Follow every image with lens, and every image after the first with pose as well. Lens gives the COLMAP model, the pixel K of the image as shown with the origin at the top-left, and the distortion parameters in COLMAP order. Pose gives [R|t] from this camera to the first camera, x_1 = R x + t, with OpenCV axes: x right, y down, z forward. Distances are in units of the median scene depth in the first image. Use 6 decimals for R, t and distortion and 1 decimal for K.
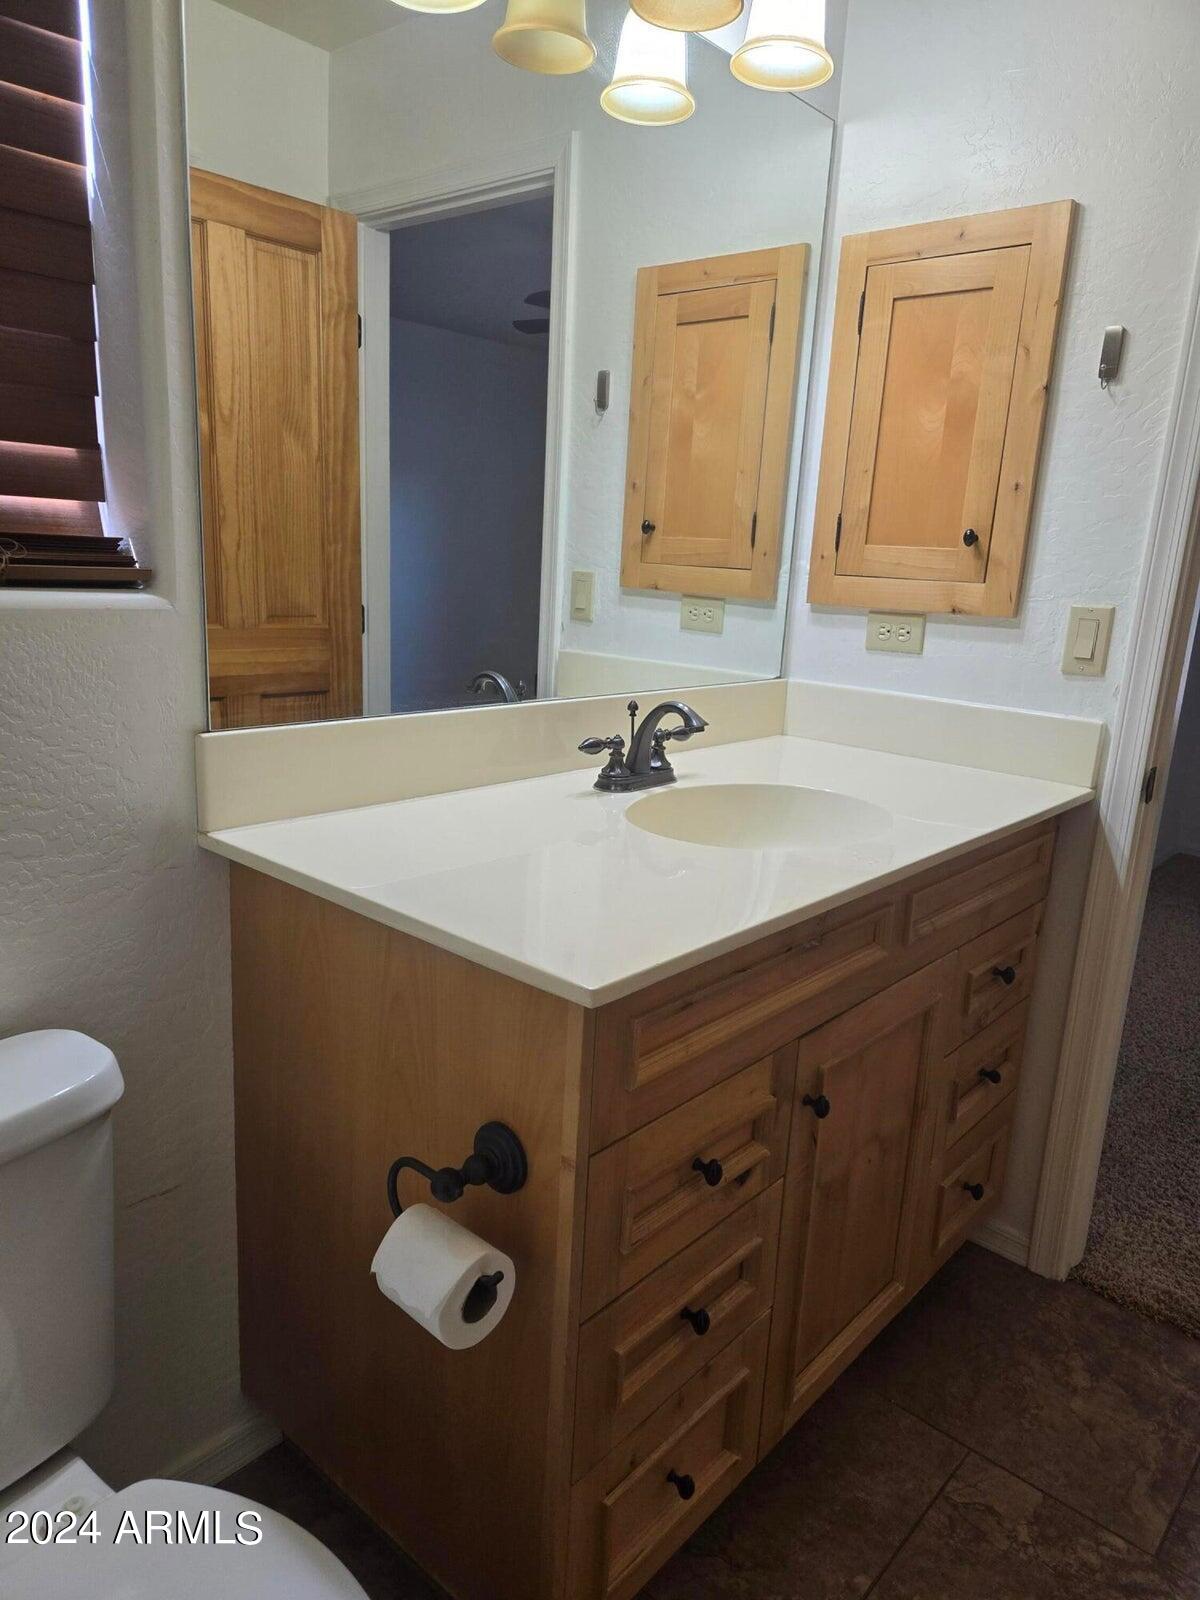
lens RADIAL K [[1061.6, 0, 600.0], [0, 1061.6, 800.0], [0, 0, 1]] dist [0.049261, -0.001864]
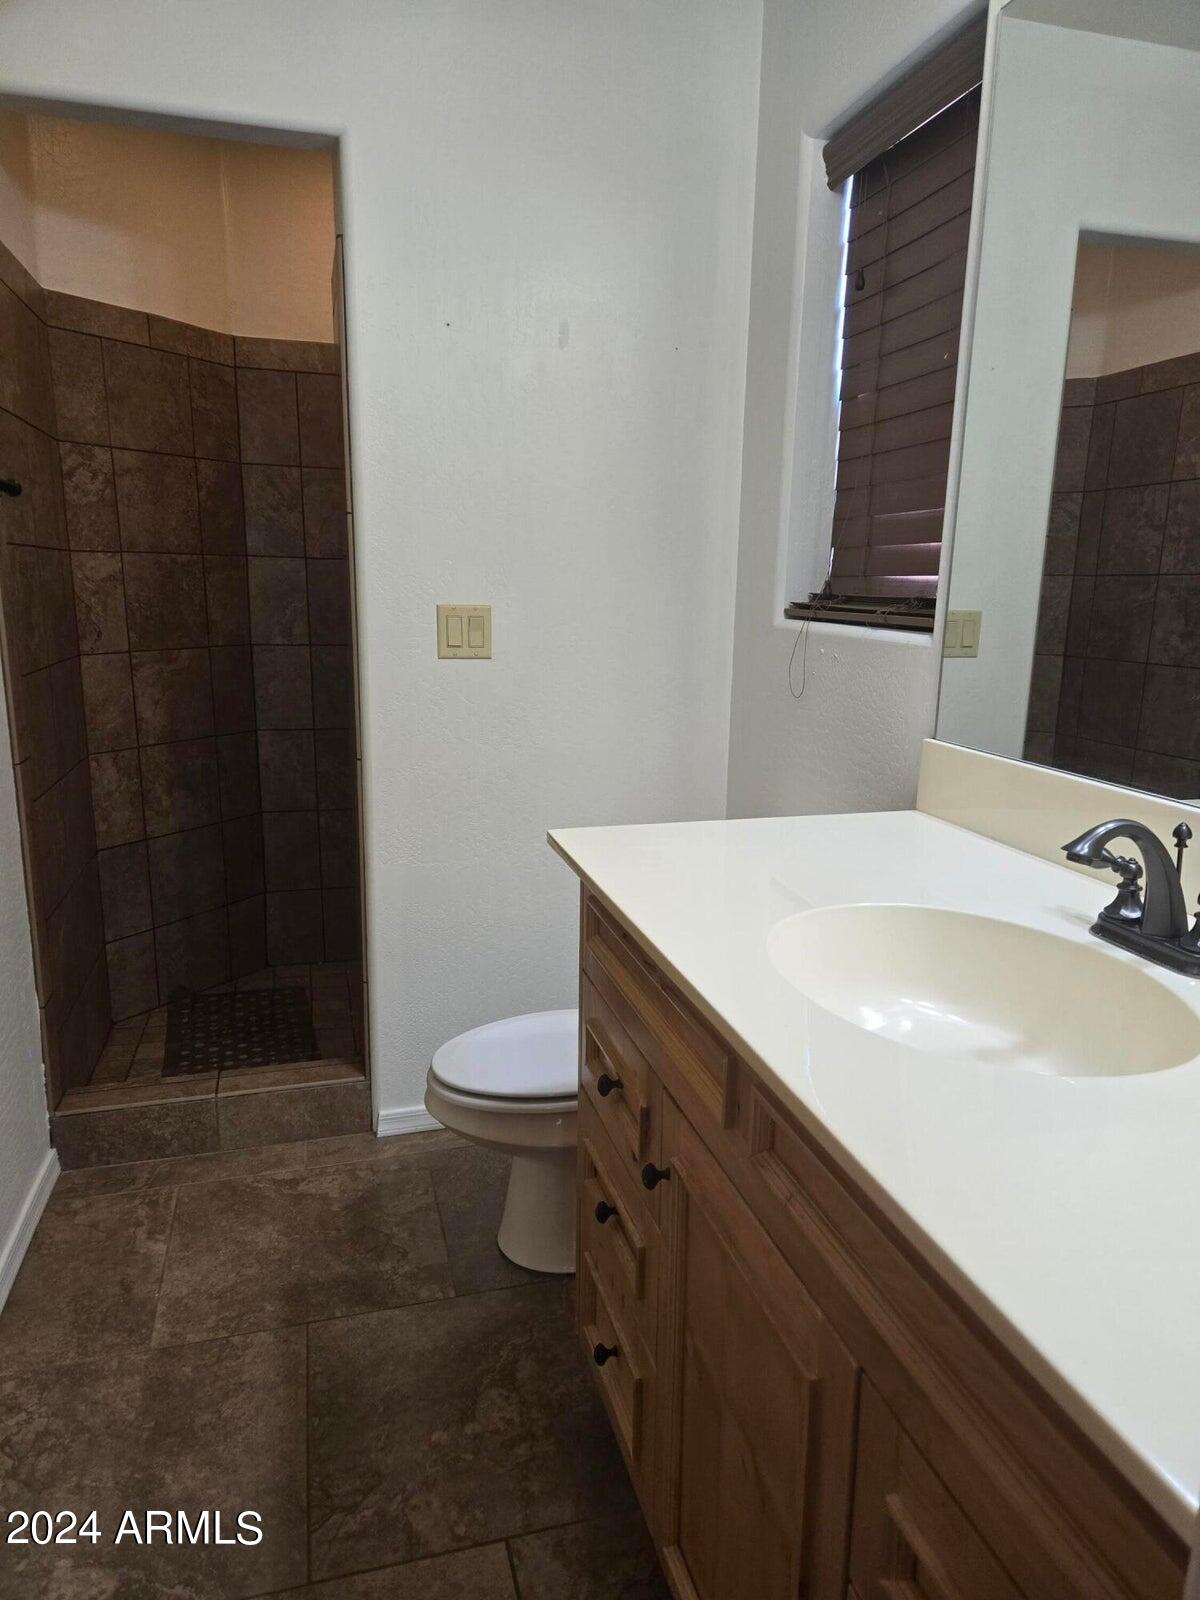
lens RADIAL K [[1061.6, 0, 600.0], [0, 1061.6, 800.0], [0, 0, 1]] dist [0.049261, -0.001864]
pose [[-0.553931, 0.101481, -0.826354, 0.863067], [-0.237657, 0.931973, 0.273761, -0.228164], [0.797922, 0.348034, -0.492132, 1.197403]]
